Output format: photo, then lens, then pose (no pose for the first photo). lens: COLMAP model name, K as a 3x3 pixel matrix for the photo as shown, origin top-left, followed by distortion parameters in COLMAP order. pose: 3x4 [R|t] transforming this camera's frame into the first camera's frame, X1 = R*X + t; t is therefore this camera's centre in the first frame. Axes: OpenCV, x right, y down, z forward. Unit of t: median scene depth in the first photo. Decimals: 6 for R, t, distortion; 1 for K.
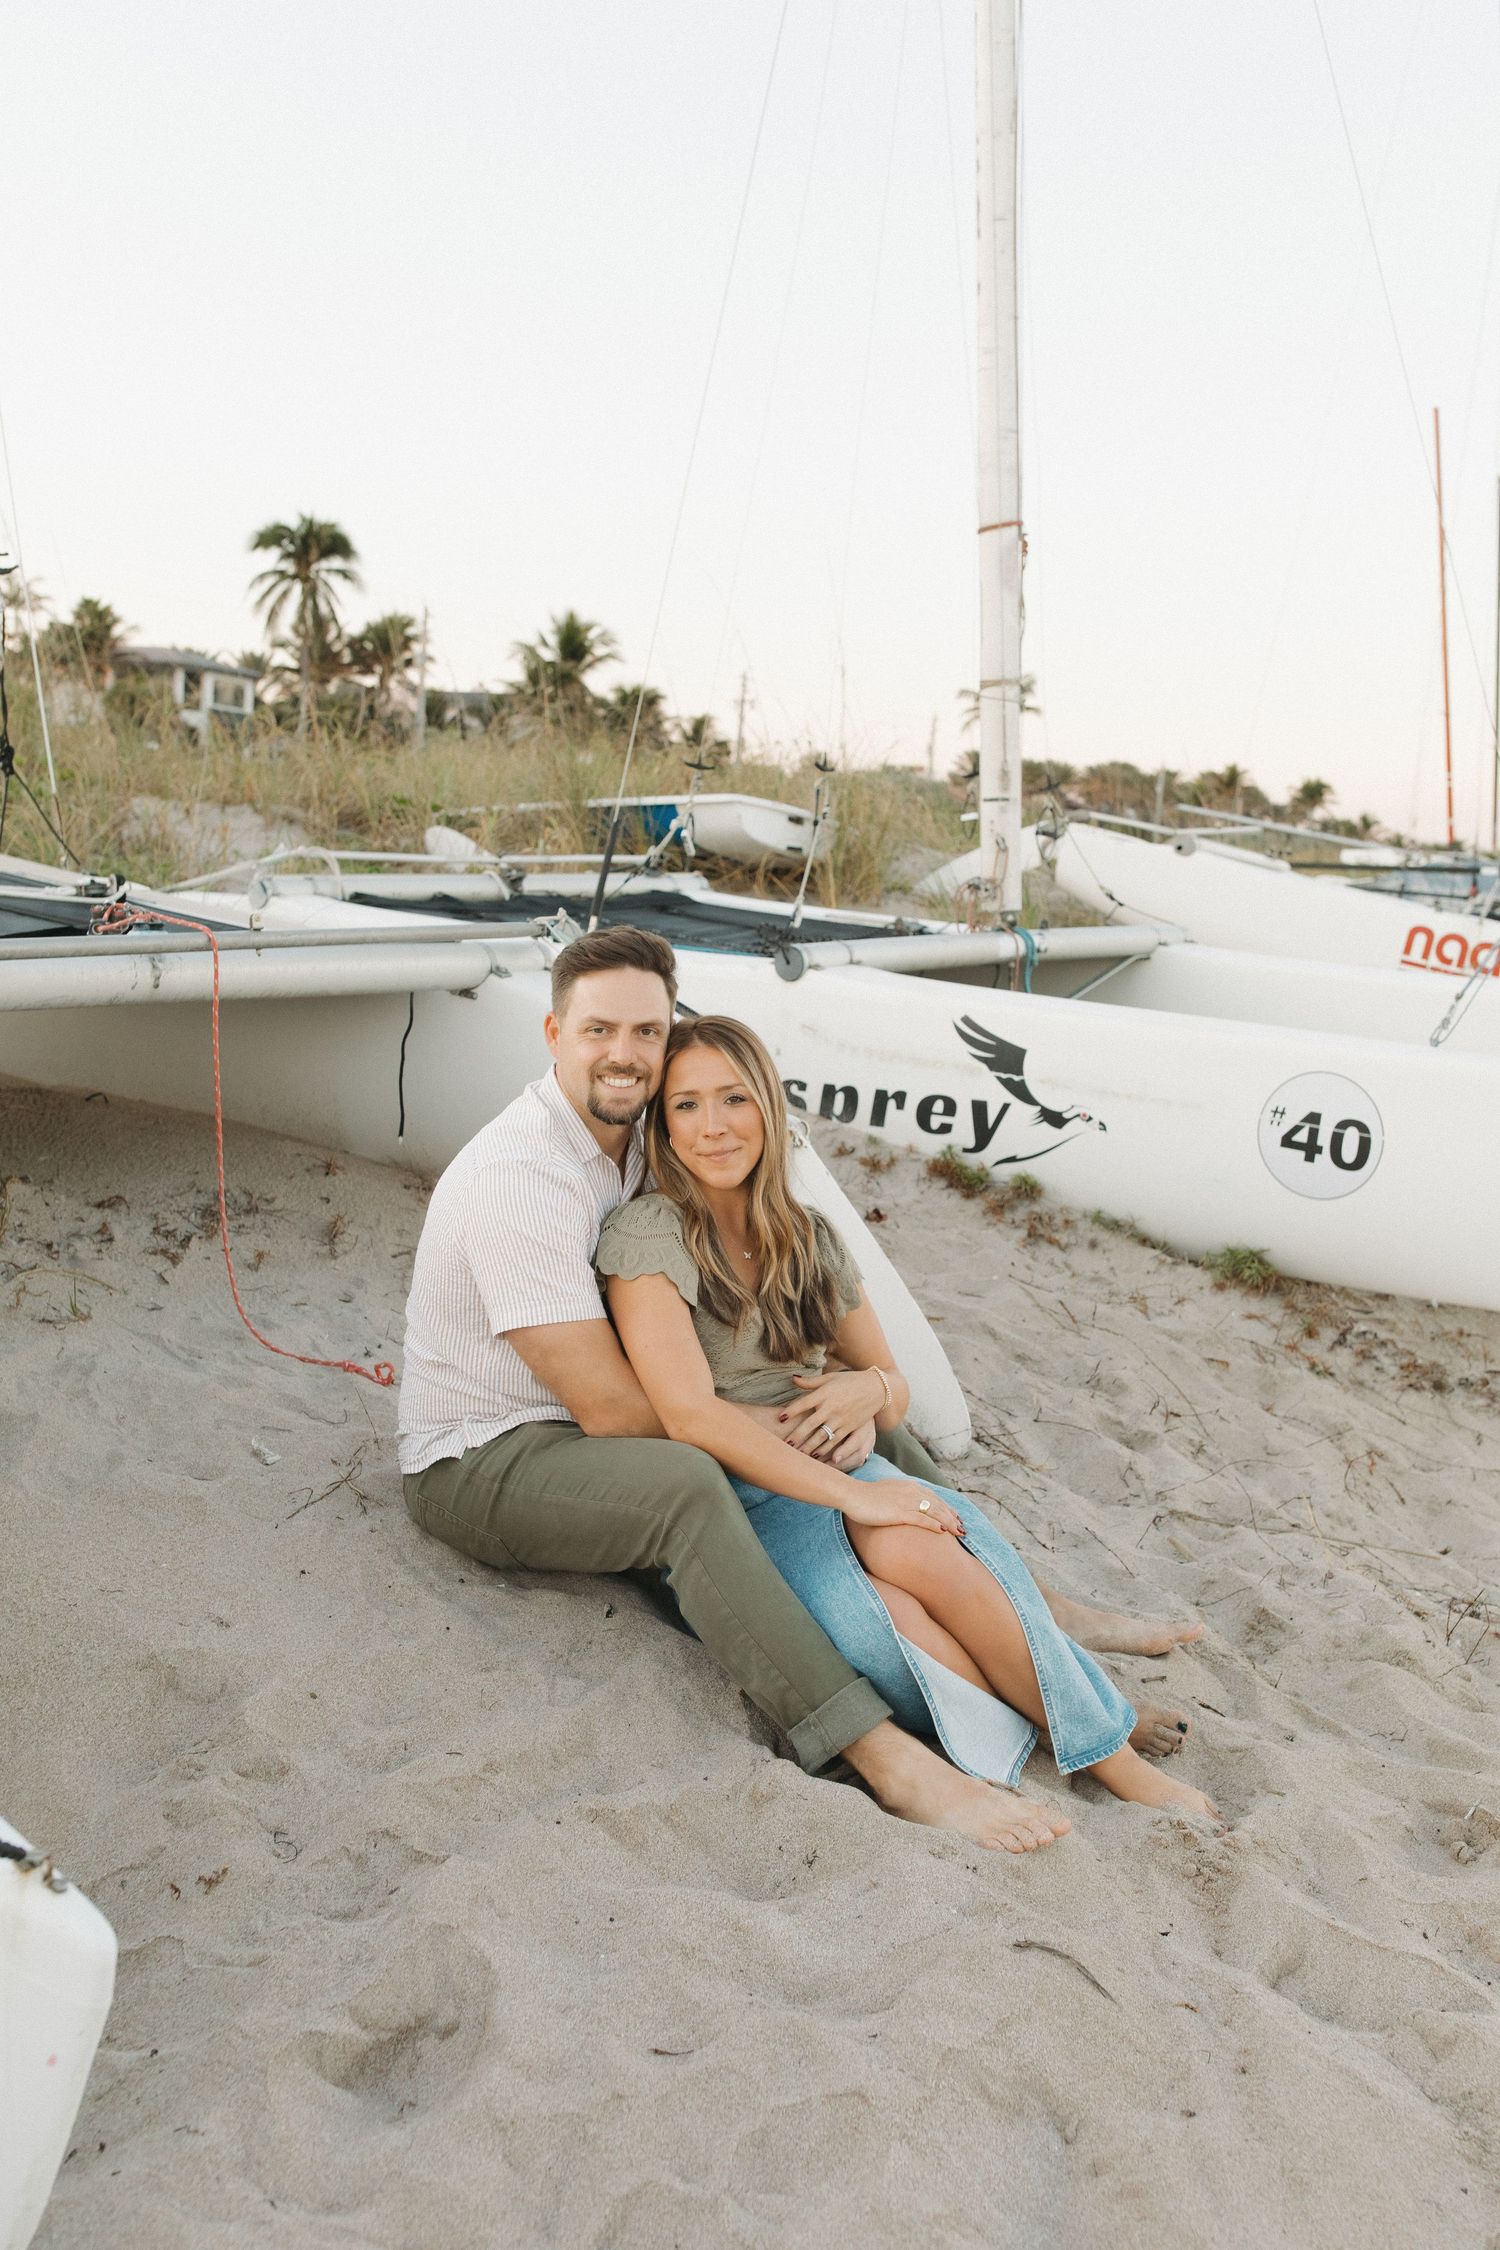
lens RADIAL K [[2146.0, 0, 750.0], [0, 2146.0, 1125.0], [0, 0, 1]] dist [0.019414, -0.026895]
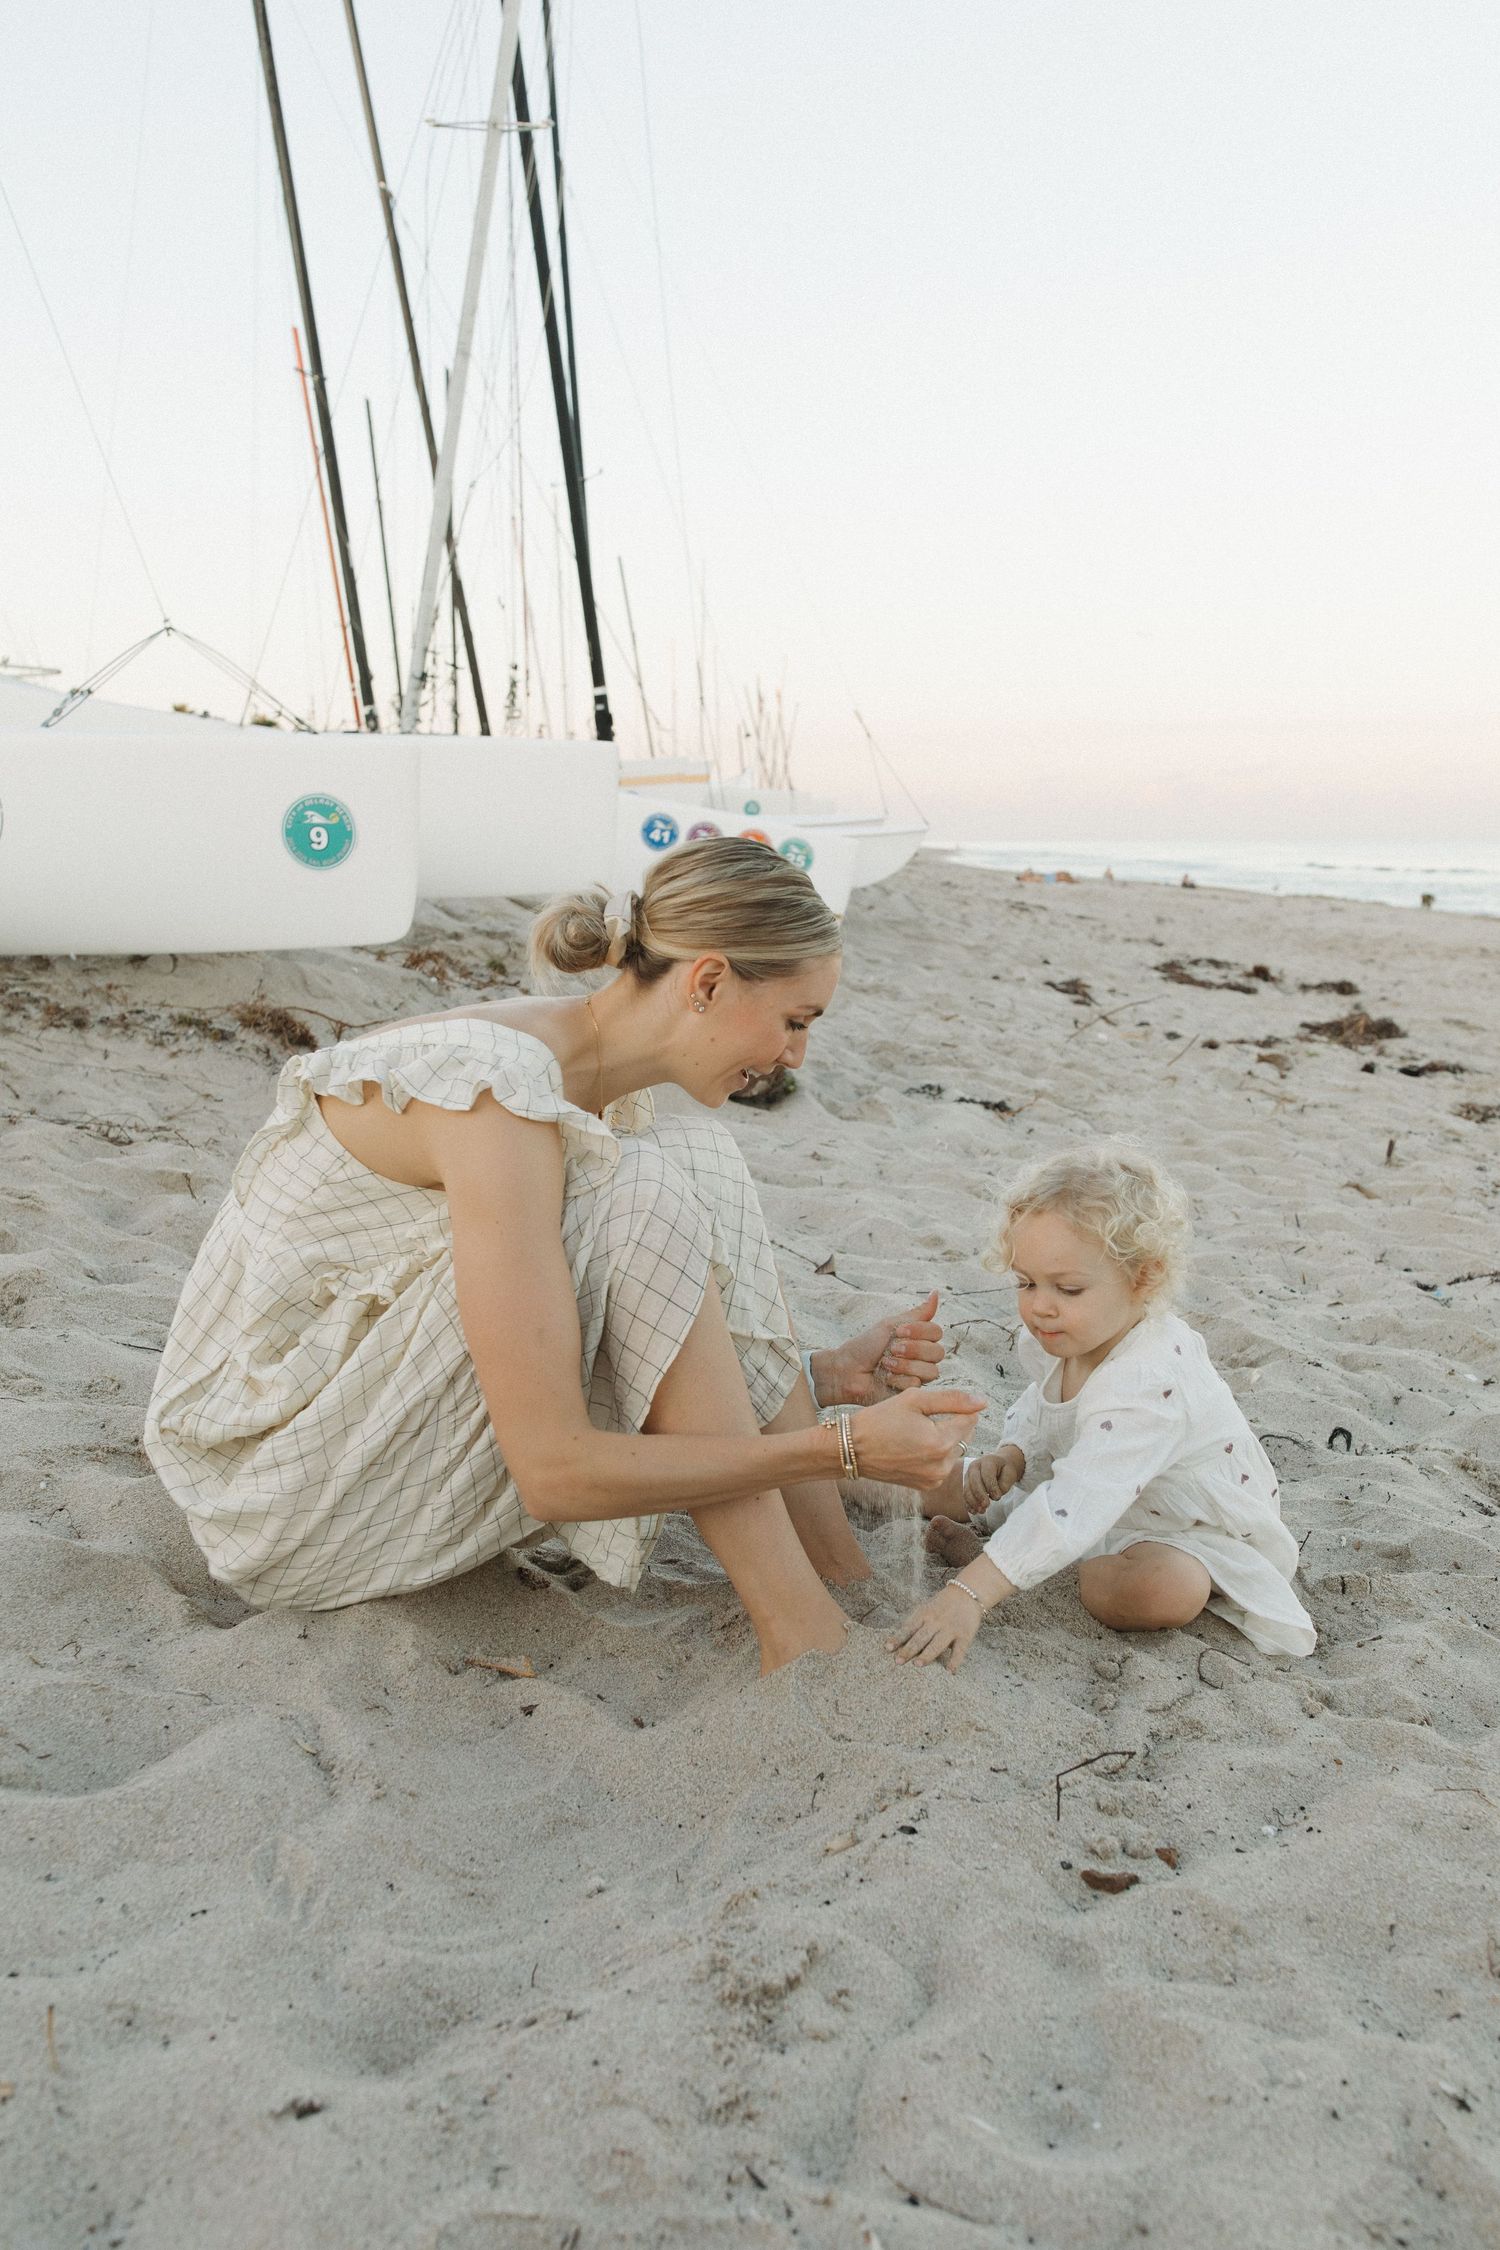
lens RADIAL K [[2146.0, 0, 750.0], [0, 2146.0, 1125.0], [0, 0, 1]] dist [0.019414, -0.026895]
pose [[0.890476, -0.126987, 0.436952, 0.126595], [0.116223, 0.991892, 0.051409, 0.149325], [-0.439937, 0.005005, 0.898015, -0.164160]]
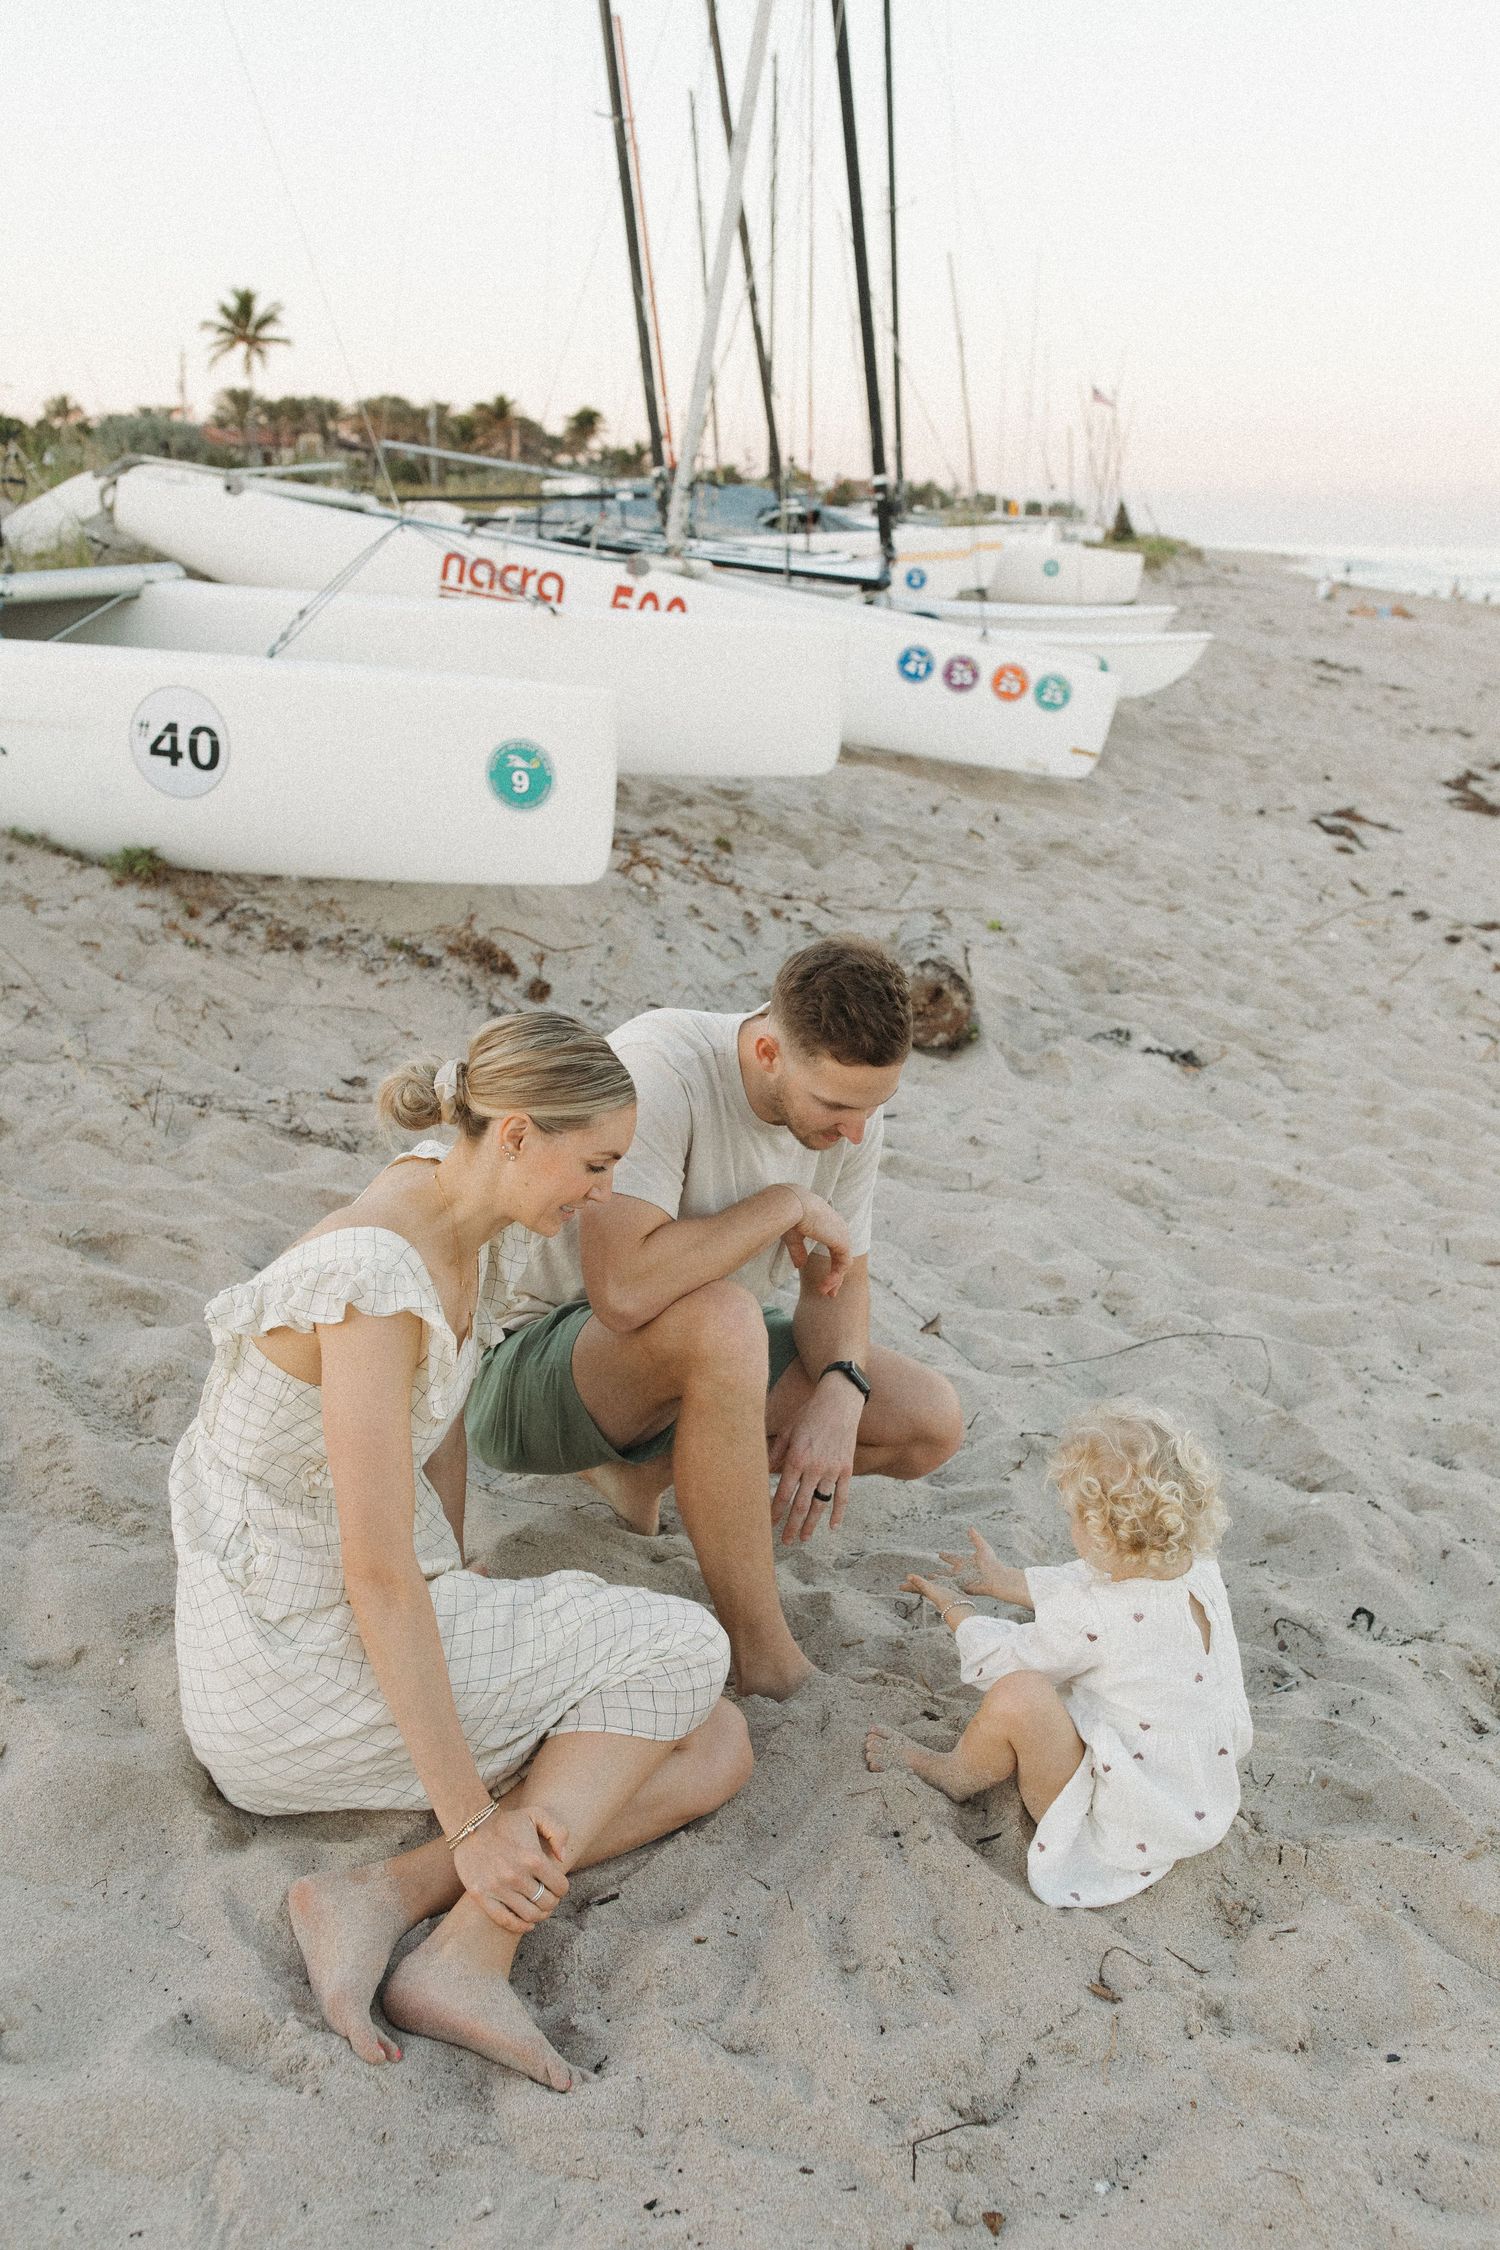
lens RADIAL K [[2146.0, 0, 750.0], [0, 2146.0, 1125.0], [0, 0, 1]] dist [0.019414, -0.026895]
pose [[0.948068, -0.132736, 0.289048, 0.189729], [0.085138, 0.981503, 0.171473, 0.033852], [-0.306462, -0.137959, 0.941832, -0.206470]]
